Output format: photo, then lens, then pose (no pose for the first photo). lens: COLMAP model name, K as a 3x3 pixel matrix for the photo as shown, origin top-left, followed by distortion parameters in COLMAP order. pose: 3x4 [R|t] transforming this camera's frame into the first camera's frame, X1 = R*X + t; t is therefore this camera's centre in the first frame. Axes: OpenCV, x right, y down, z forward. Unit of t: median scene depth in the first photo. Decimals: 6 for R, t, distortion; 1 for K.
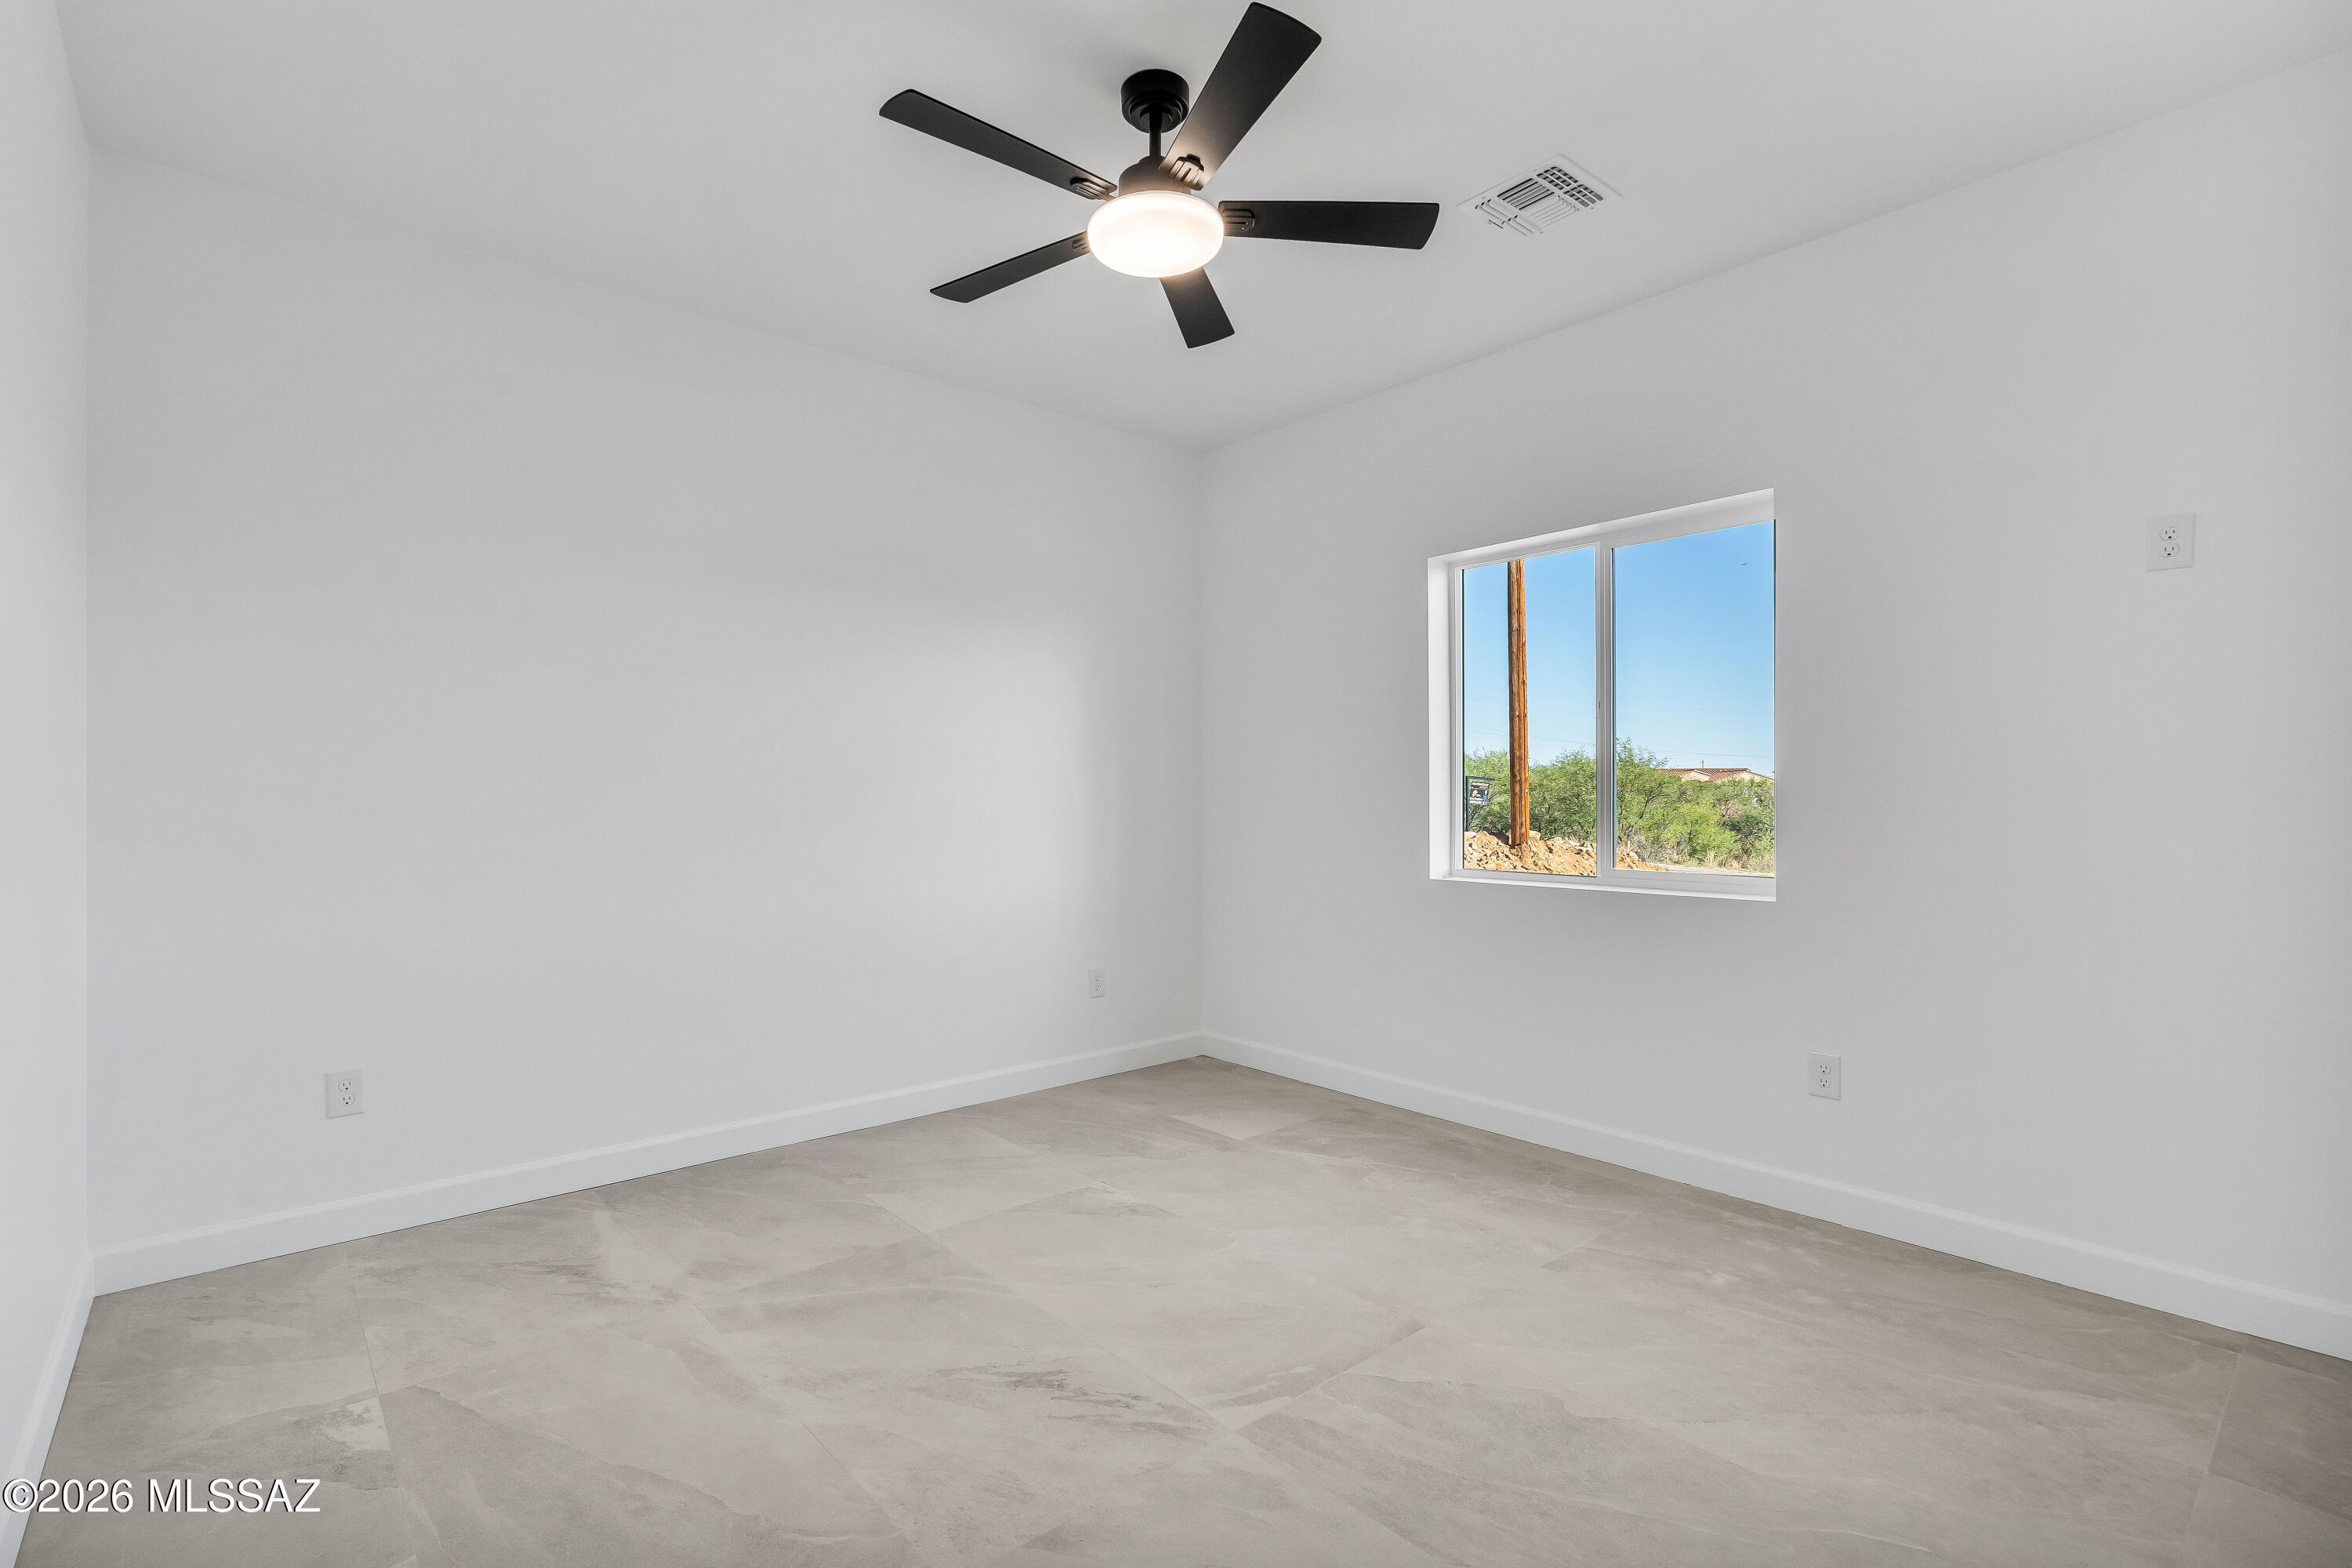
lens RADIAL K [[1081.0, 0, 1168.4], [0, 1081.0, 785.8], [0, 0, 1]] dist [-0.005950, -0.003112]
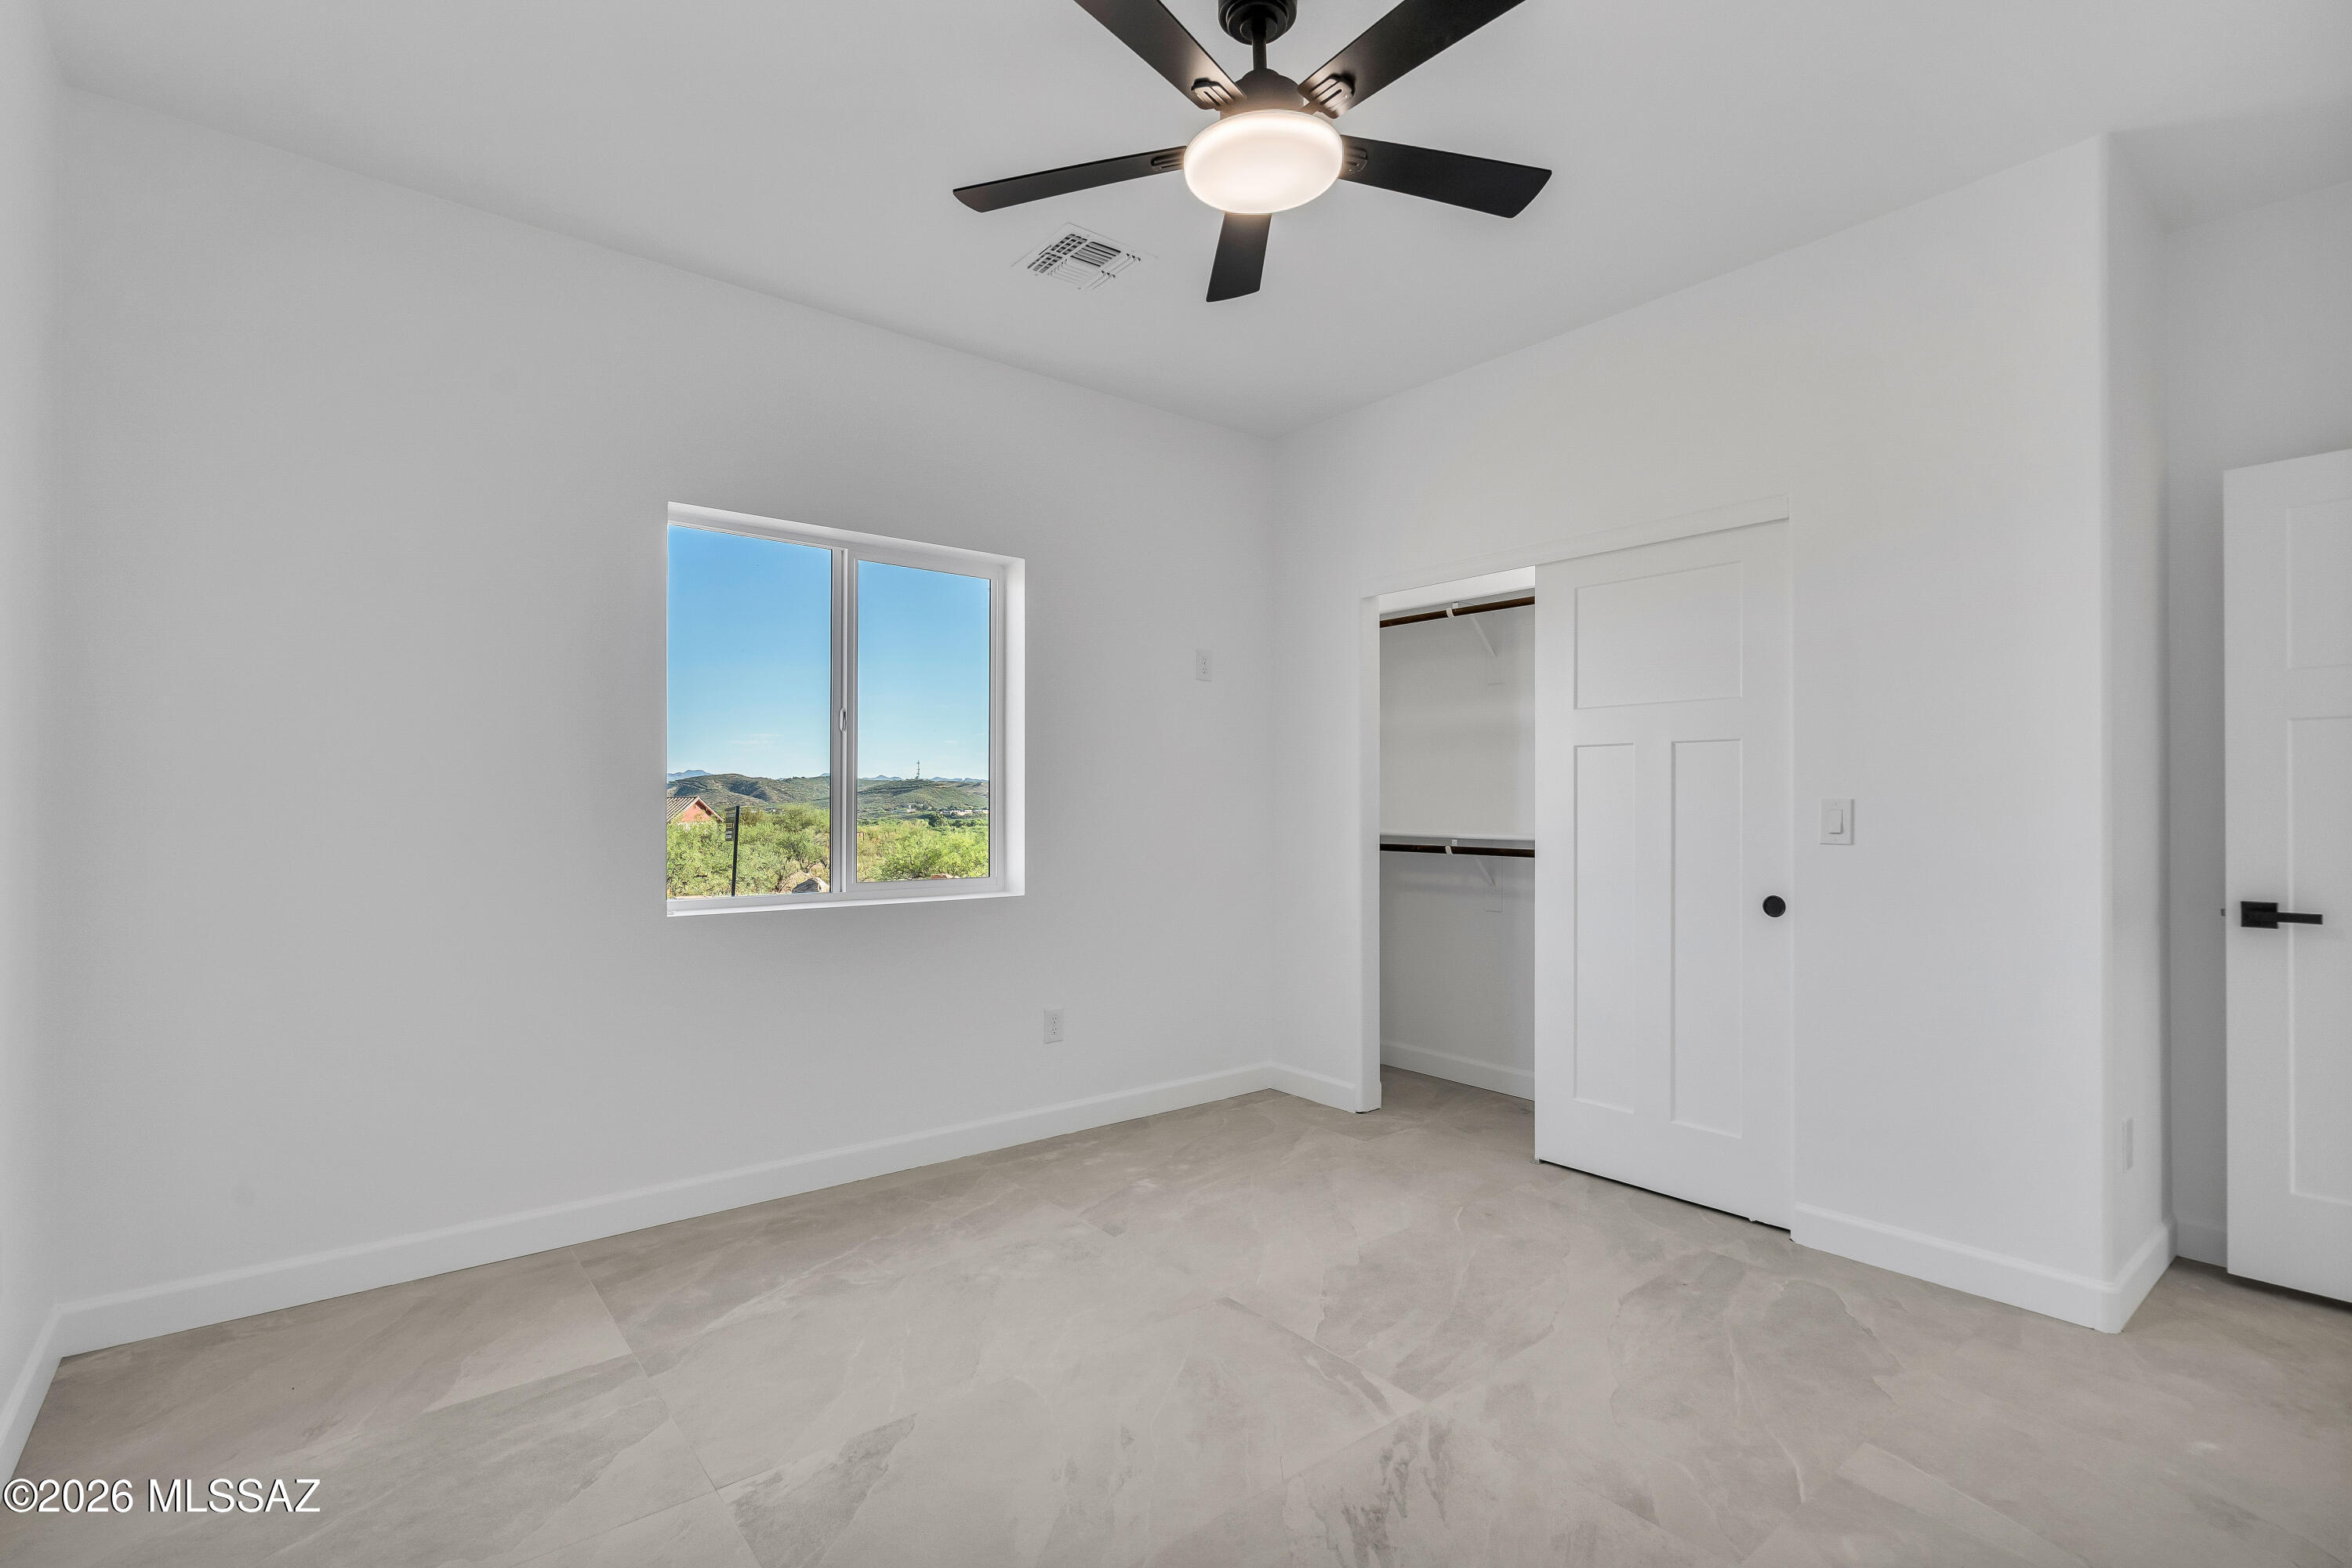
lens RADIAL K [[1081.0, 0, 1154.7], [0, 1081.0, 800.6], [0, 0, 1]] dist [-0.005950, -0.003112]
pose [[0.037079, 0.007062, 0.999287, -0.685520], [-0.009591, 0.999931, -0.006711, 0.005663], [-0.999266, -0.009335, 0.037144, 0.827048]]
